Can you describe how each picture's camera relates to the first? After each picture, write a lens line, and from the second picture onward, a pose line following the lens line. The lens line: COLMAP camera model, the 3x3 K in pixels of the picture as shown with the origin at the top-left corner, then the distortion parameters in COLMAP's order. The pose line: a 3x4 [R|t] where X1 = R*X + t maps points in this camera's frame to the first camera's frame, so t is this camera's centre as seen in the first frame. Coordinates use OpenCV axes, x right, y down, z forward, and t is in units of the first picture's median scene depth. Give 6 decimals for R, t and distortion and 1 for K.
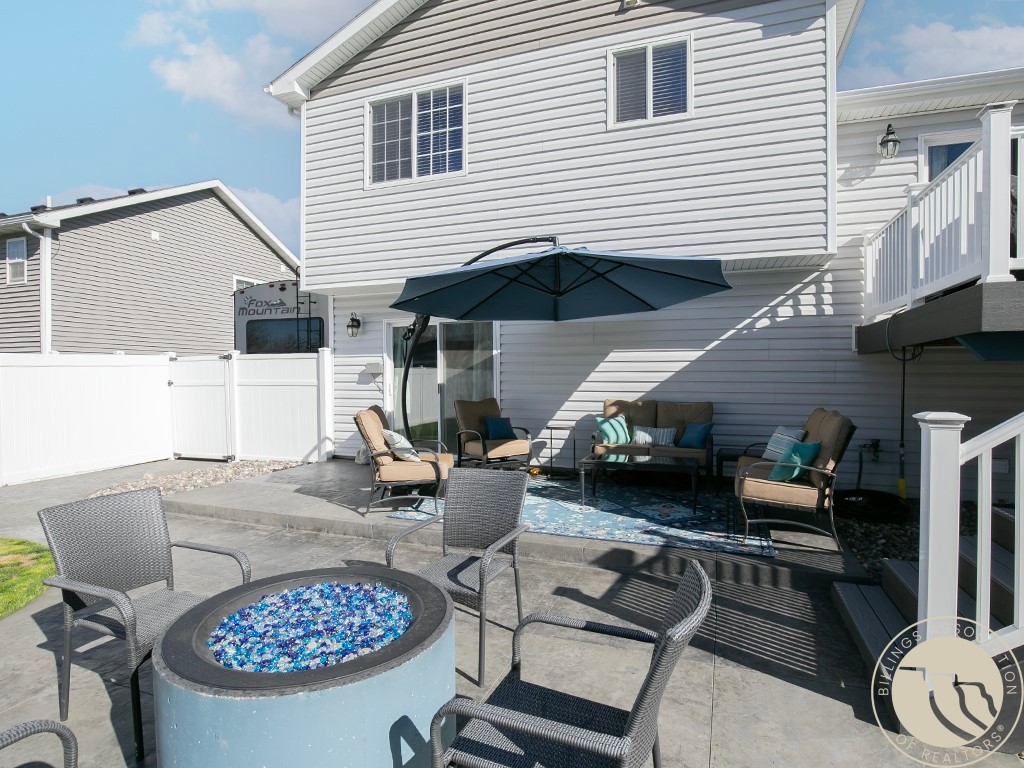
lens RADIAL K [[538.8, 0, 517.7], [0, 538.8, 382.8], [0, 0, 1]] dist [-0.030636, 0.000231]
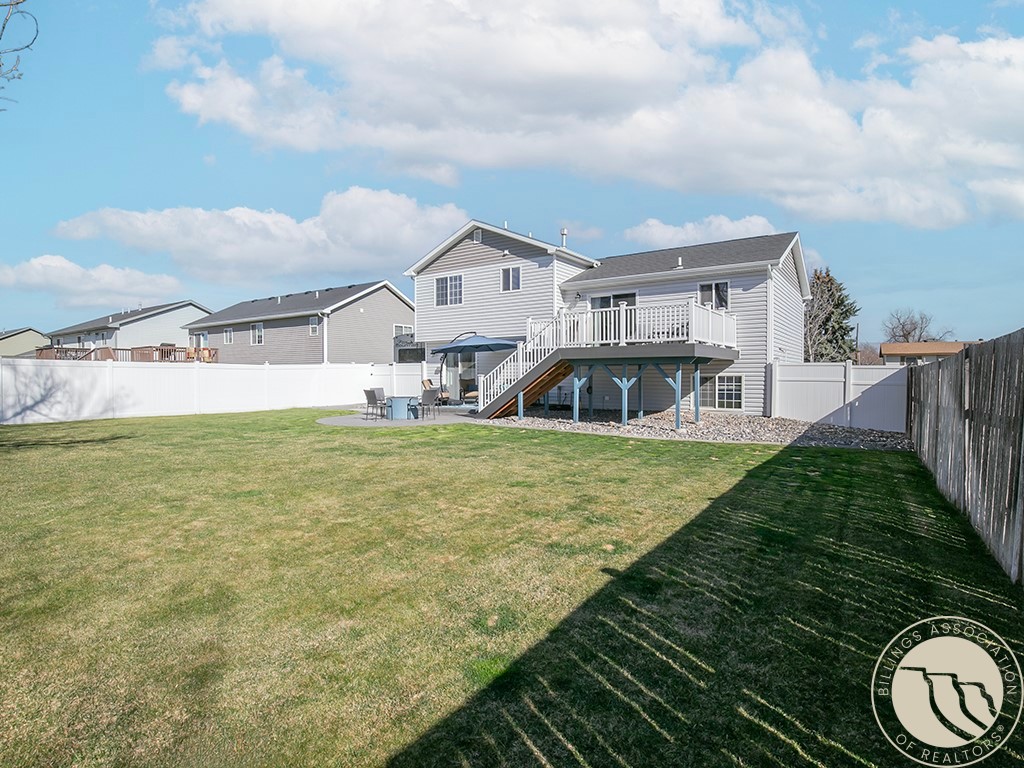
lens RADIAL K [[538.8, 0, 511.1], [0, 538.8, 384.4], [0, 0, 1]] dist [-0.030636, 0.000231]
pose [[0.963253, 0.002481, -0.268584, 0.951793], [-0.000588, 0.999974, 0.007126, 0.041306], [0.268595, -0.006706, 0.963230, -1.807299]]
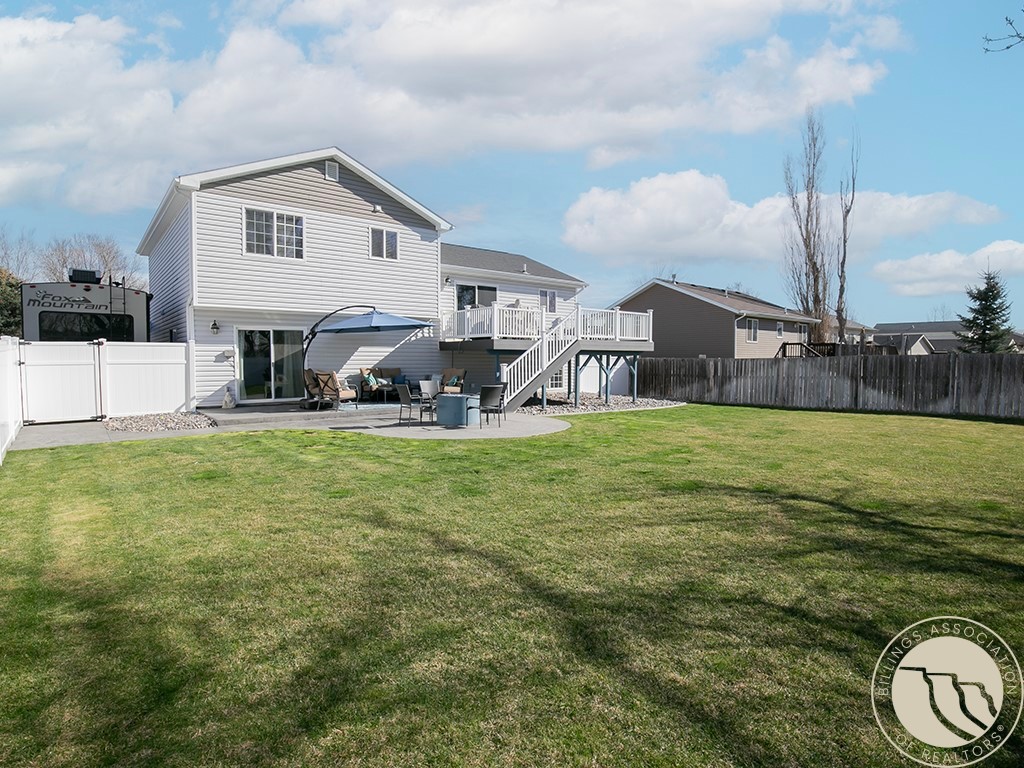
lens RADIAL K [[538.8, 0, 517.9], [0, 538.8, 381.8], [0, 0, 1]] dist [-0.030636, 0.000231]
pose [[0.513566, -0.037994, 0.857208, -1.416838], [0.005746, 0.999149, 0.040843, -0.000073], [-0.858031, -0.016050, 0.513348, -0.760841]]
